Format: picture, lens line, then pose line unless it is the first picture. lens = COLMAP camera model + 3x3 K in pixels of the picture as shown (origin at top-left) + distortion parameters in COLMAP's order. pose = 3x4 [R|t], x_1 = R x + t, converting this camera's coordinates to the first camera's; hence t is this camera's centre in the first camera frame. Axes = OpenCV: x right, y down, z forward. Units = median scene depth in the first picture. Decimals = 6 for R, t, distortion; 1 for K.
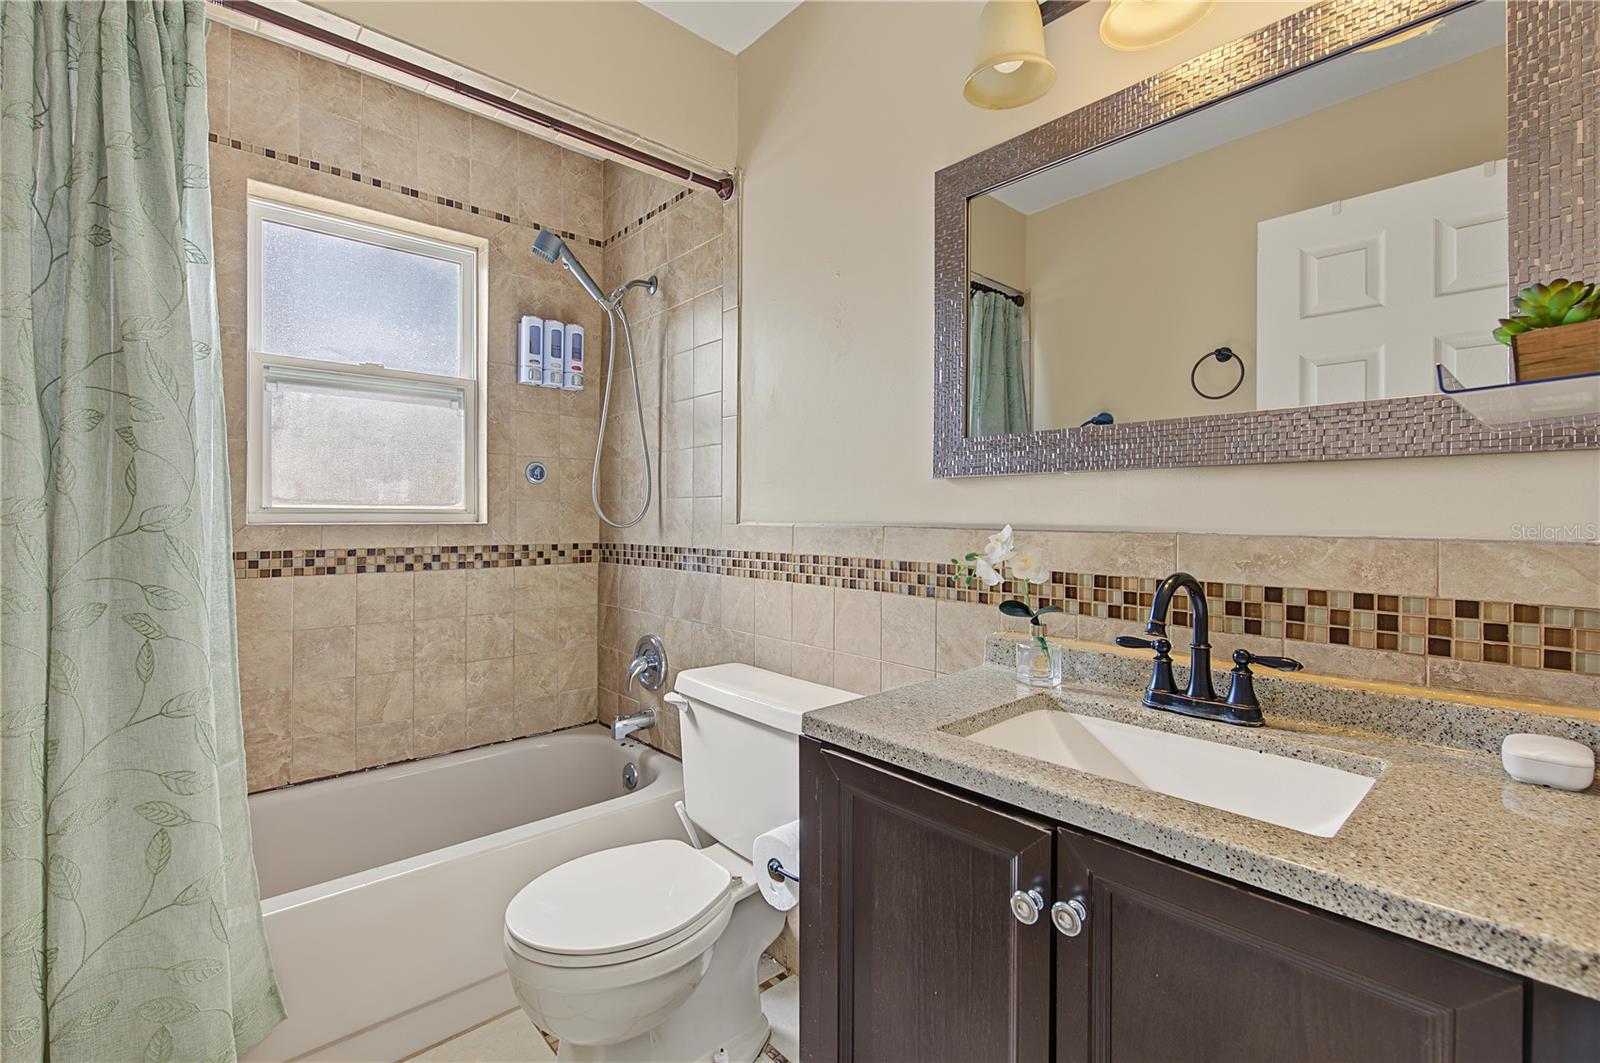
lens RADIAL K [[707.6, 0, 804.8], [0, 707.6, 522.9], [0, 0, 1]] dist [0.000203, -0.001641]
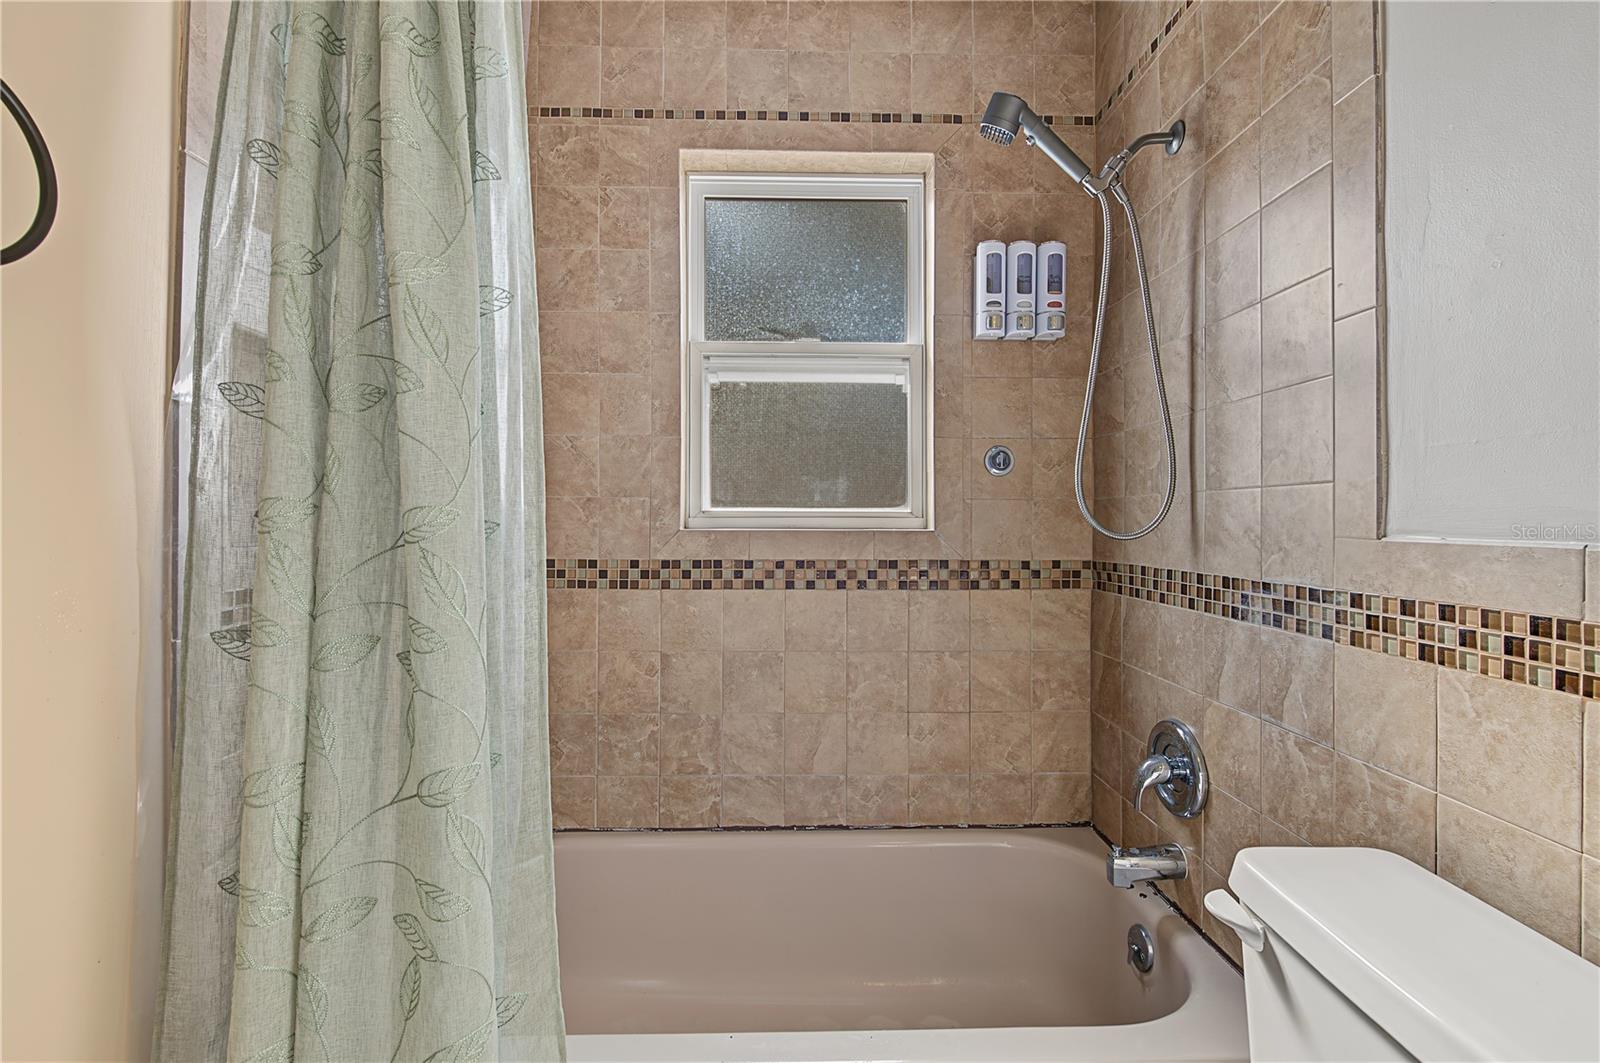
lens RADIAL K [[707.6, 0, 795.6], [0, 707.6, 507.5], [0, 0, 1]] dist [0.000203, -0.001641]
pose [[0.755821, -0.010596, -0.654692, -0.072153], [-0.007287, 0.999671, -0.024591, -0.004422], [0.654737, 0.023357, 0.755496, 0.353226]]
